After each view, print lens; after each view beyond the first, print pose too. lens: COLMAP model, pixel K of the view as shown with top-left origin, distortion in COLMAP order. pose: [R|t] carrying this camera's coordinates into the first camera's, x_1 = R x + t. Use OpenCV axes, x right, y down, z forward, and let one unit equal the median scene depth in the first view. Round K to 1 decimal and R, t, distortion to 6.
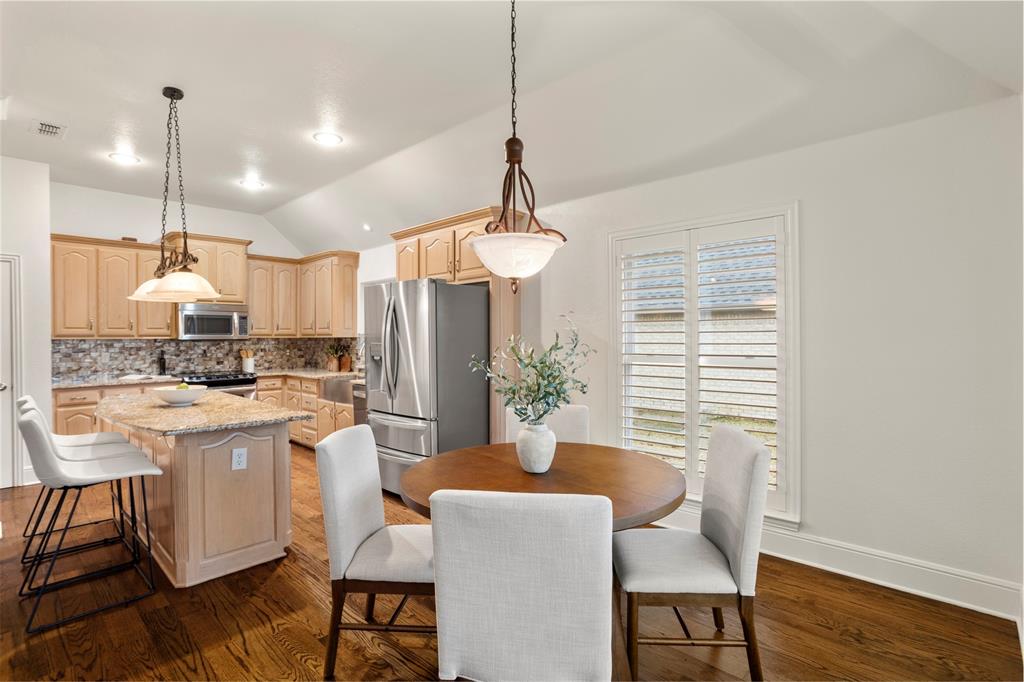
lens RADIAL K [[514.5, 0, 512.5], [0, 514.5, 337.2], [0, 0, 1]] dist [-0.042970, 0.022972]
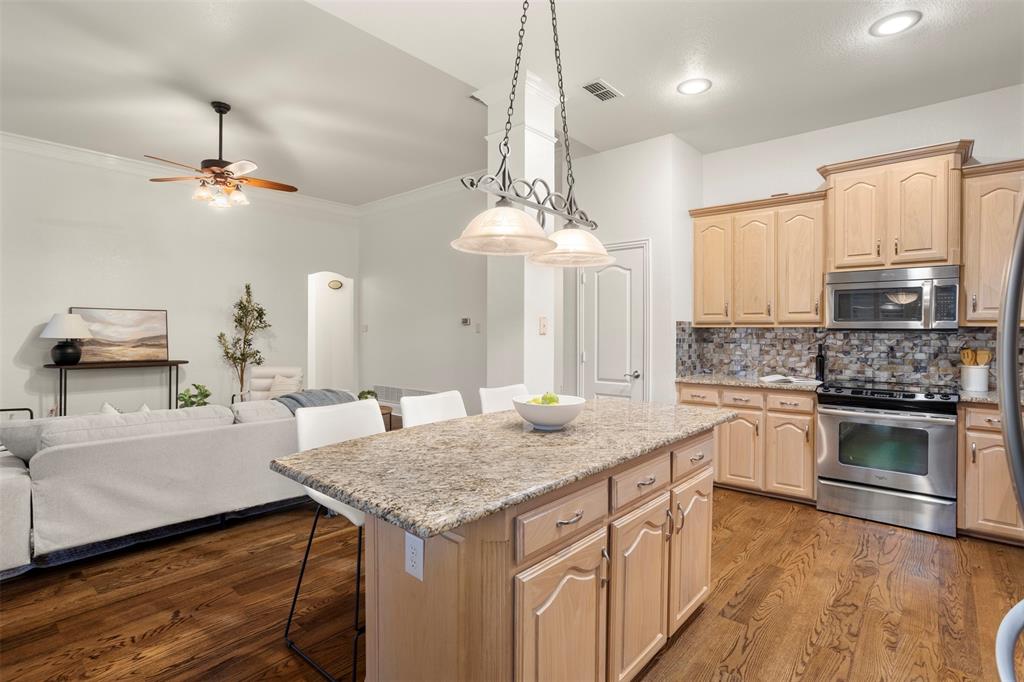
lens RADIAL K [[514.5, 0, 503.1], [0, 514.5, 333.3], [0, 0, 1]] dist [-0.042970, 0.022972]
pose [[0.044504, 0.009971, -0.998959, -0.014931], [-0.008995, 0.999914, 0.009580, 0.007995], [0.998969, 0.008559, 0.044590, 0.515329]]
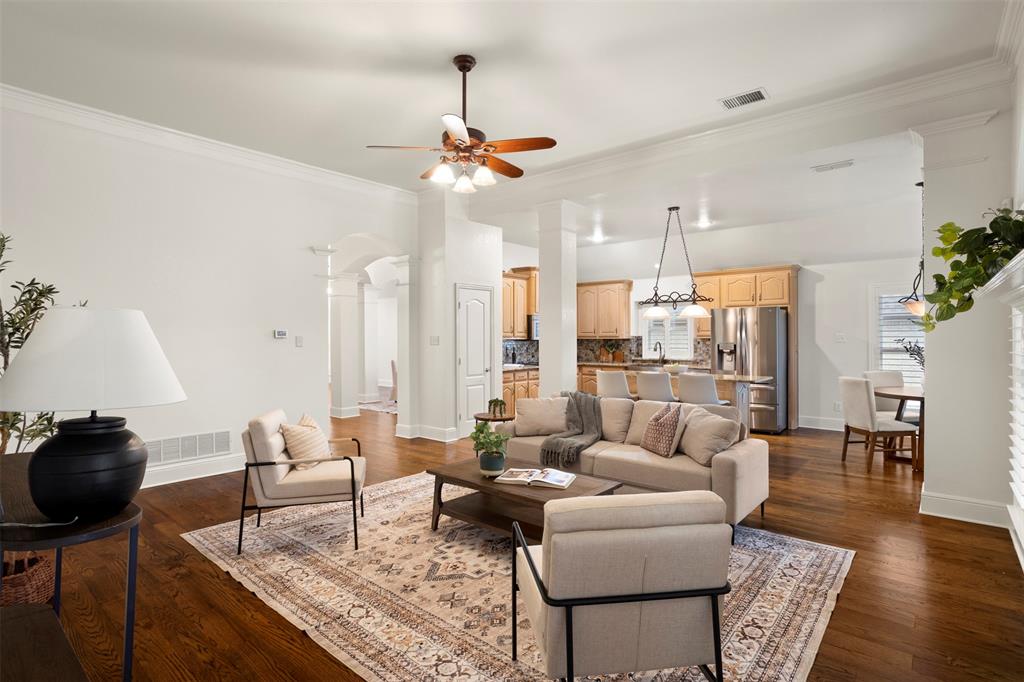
lens RADIAL K [[514.5, 0, 509.8], [0, 514.5, 335.8], [0, 0, 1]] dist [-0.042970, 0.022972]
pose [[0.998302, 0.000725, 0.058254, -0.762335], [-0.000347, 0.999979, -0.006503, 0.001459], [-0.058257, 0.006472, 0.998281, -0.481848]]
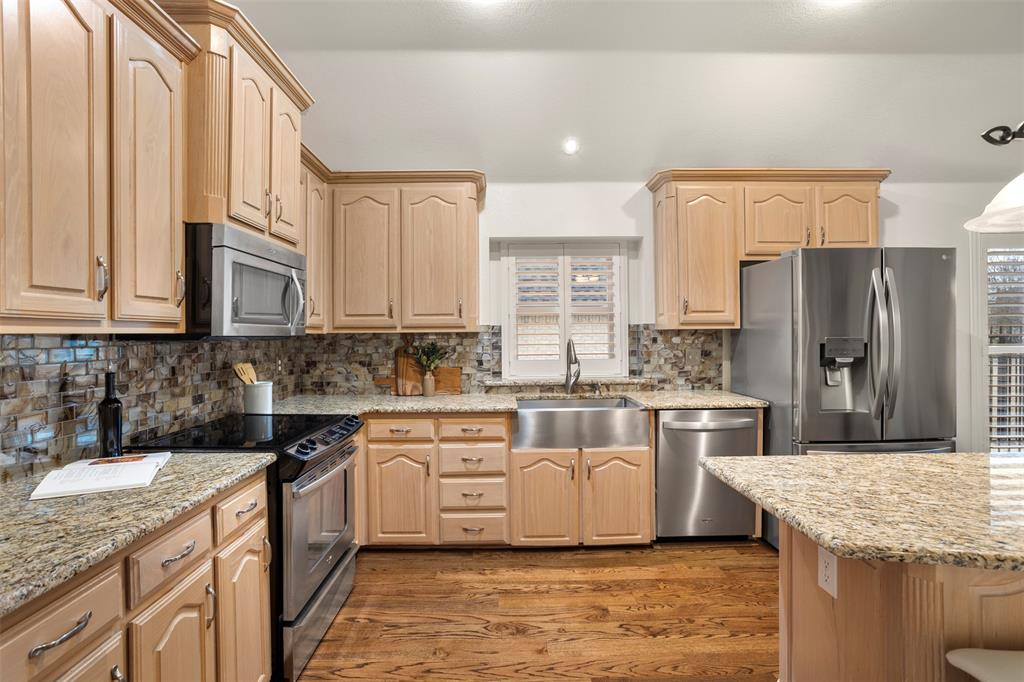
lens RADIAL K [[514.5, 0, 520.4], [0, 514.5, 334.7], [0, 0, 1]] dist [-0.042970, 0.022972]
pose [[0.691174, -0.000826, 0.722688, -0.713318], [0.005977, 0.999972, -0.004573, 0.005954], [-0.722664, 0.007480, 0.691159, 0.595428]]
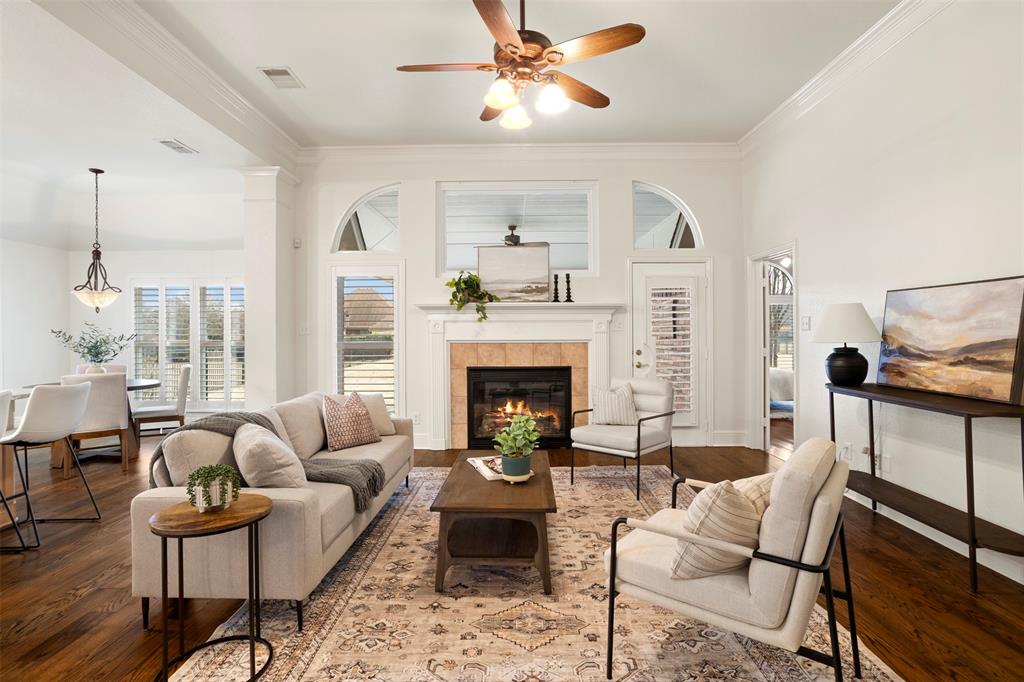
lens RADIAL K [[514.5, 0, 511.7], [0, 514.5, 336.3], [0, 0, 1]] dist [-0.042970, 0.022972]
pose [[-0.687206, 0.008106, 0.726417, -1.099837], [0.015085, 0.999881, 0.003113, 0.017906], [-0.726306, 0.013097, -0.687247, 0.439823]]
